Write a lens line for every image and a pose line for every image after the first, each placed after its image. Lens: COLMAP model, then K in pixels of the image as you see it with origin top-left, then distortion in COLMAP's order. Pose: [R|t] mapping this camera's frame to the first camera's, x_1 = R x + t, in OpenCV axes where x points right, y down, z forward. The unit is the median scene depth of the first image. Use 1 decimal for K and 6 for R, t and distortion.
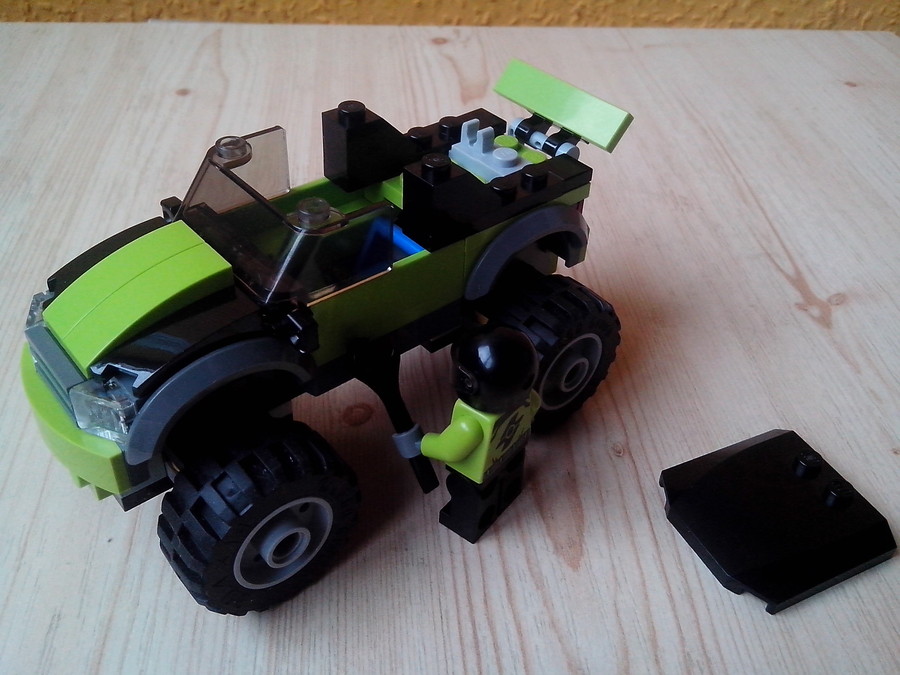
lens RADIAL K [[875.9, 0, 450.0], [0, 875.9, 337.5], [0, 0, 1]] dist [0.079288, -0.224627]
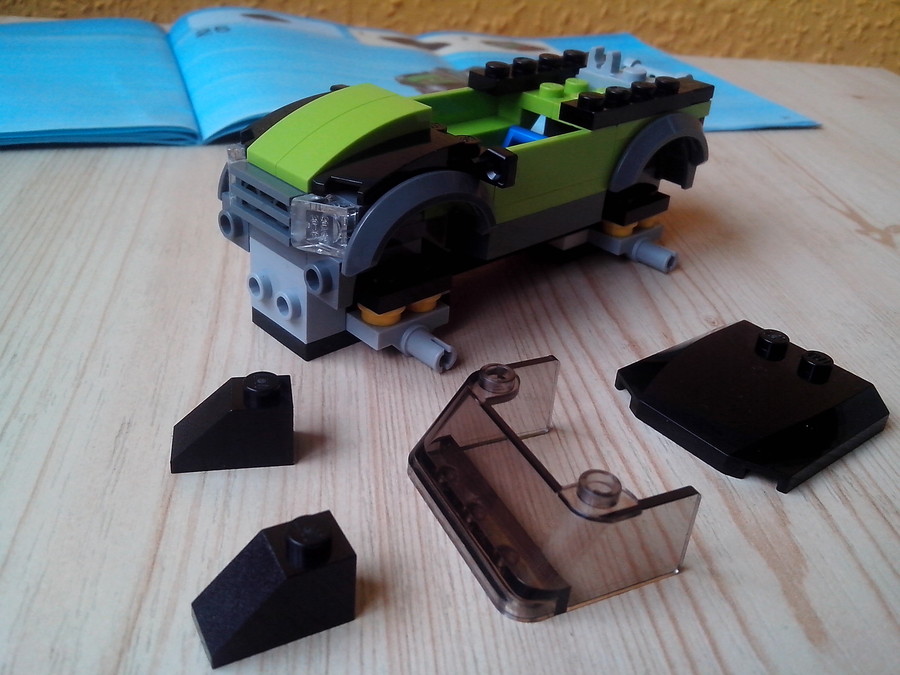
lens RADIAL K [[884.3, 0, 450.0], [0, 884.3, 337.5], [0, 0, 1]] dist [0.065332, -0.202227]
pose [[0.998572, 0.012122, 0.052026, -0.160355], [-0.003535, 0.986772, -0.162076, 0.347665], [-0.053303, 0.161661, 0.985406, 0.089584]]
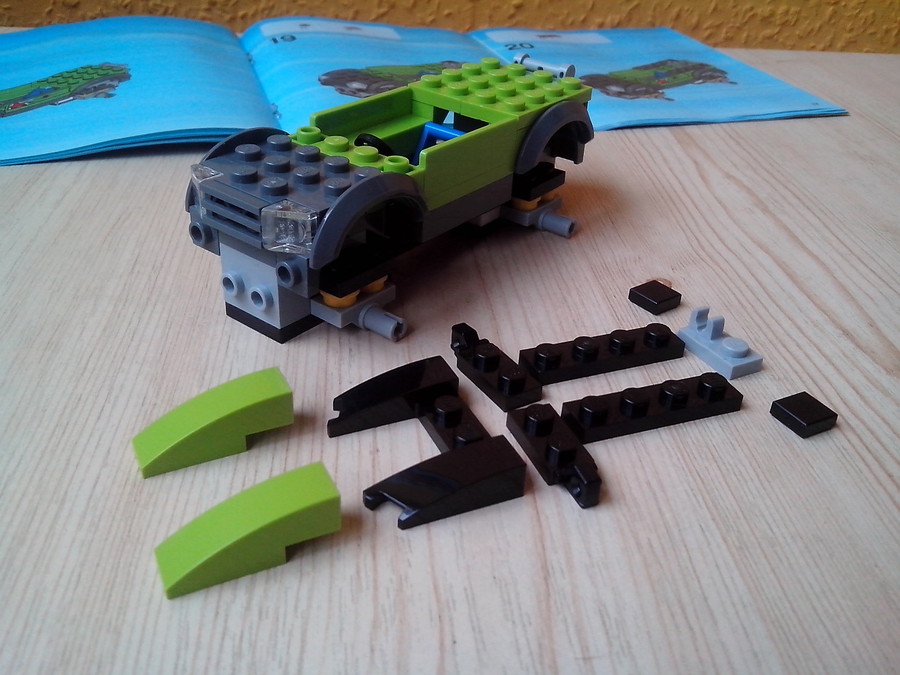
lens RADIAL K [[884.3, 0, 450.0], [0, 884.3, 337.5], [0, 0, 1]] dist [0.065332, -0.202227]
pose [[0.999904, -0.000520, 0.013845, -0.446657], [0.002391, 0.990784, -0.135431, 0.355292], [-0.013647, 0.135452, 0.990690, -0.087309]]
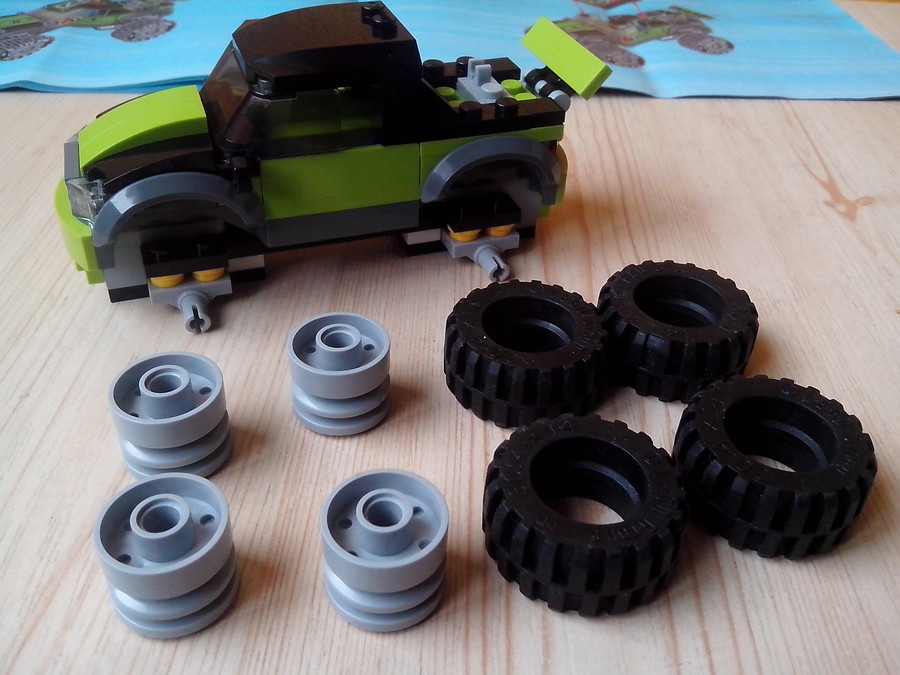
lens RADIAL K [[875.9, 0, 450.0], [0, 875.9, 337.5], [0, 0, 1]] dist [0.079288, -0.224627]
pose [[0.992819, 0.067856, -0.098520, 0.085115], [-0.071641, 0.996802, -0.035403, 0.279520], [0.095802, 0.042207, 0.994505, -0.136468]]
